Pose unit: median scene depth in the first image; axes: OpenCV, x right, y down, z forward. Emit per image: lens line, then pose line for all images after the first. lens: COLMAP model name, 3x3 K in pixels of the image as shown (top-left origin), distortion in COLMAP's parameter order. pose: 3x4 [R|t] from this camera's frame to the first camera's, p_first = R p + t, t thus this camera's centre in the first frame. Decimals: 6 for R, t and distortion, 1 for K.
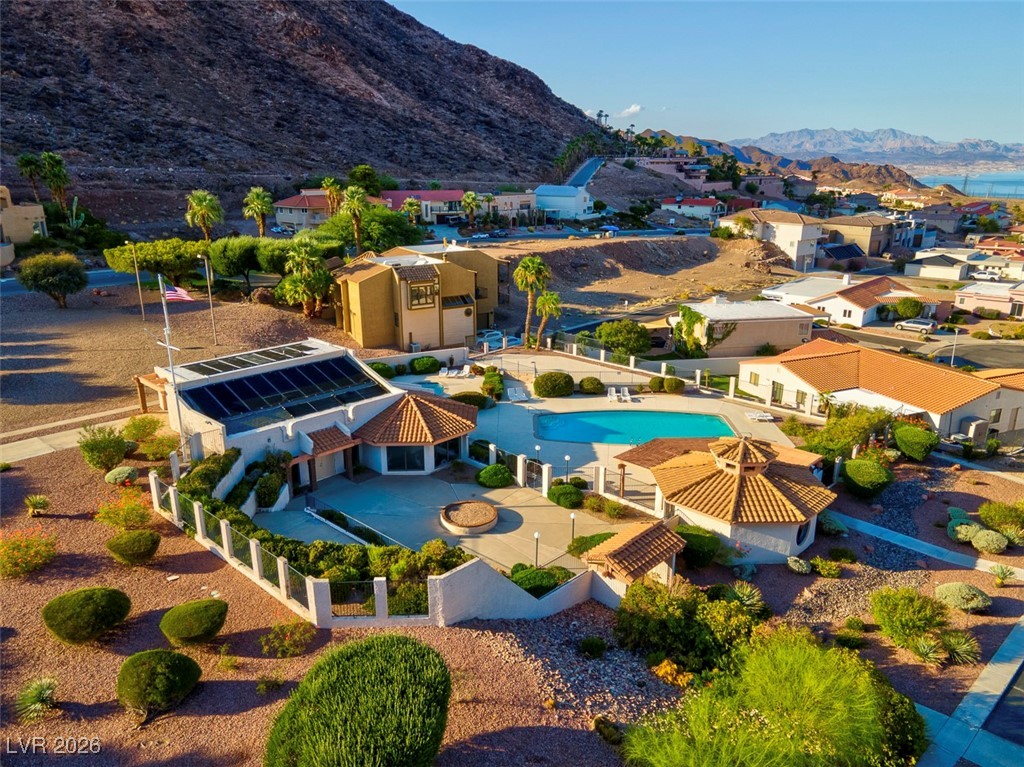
lens RADIAL K [[730.2, 0, 514.8], [0, 730.2, 389.0], [0, 0, 1]] dist [-0.010495, 0.023196]
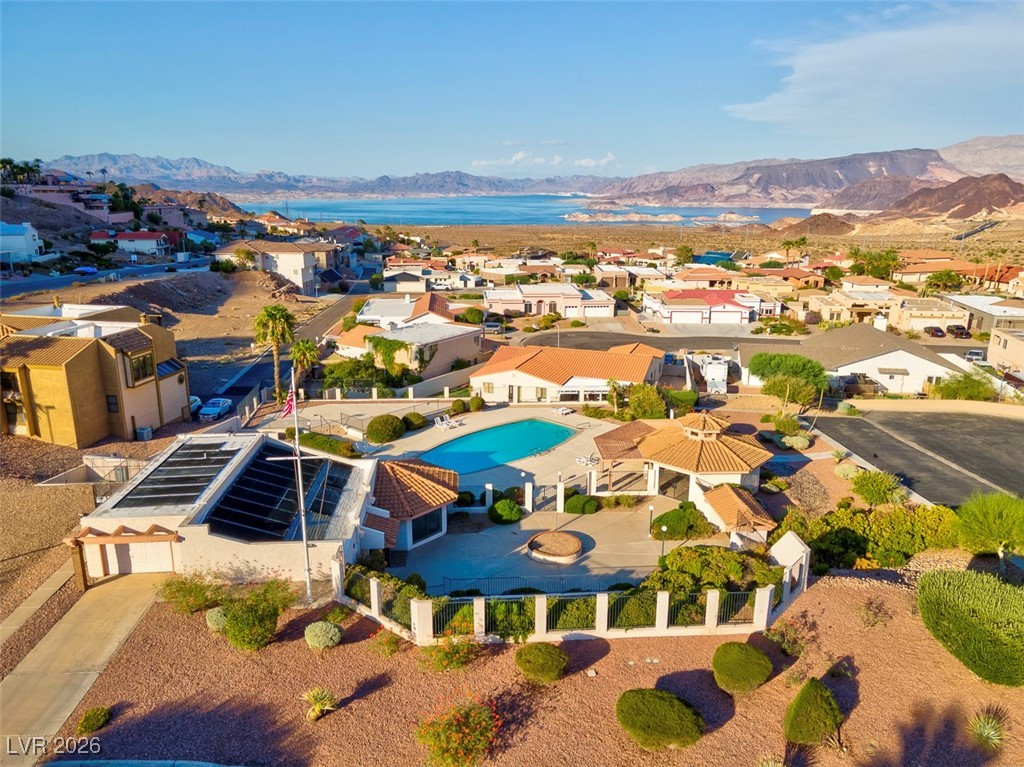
lens RADIAL K [[730.2, 0, 503.0], [0, 730.2, 392.9], [0, 0, 1]] dist [-0.010495, 0.023196]
pose [[0.654767, -0.191699, 0.731117, -0.229222], [0.212286, 0.975008, 0.065530, -0.034490], [-0.725407, 0.112300, 0.679098, 0.085516]]
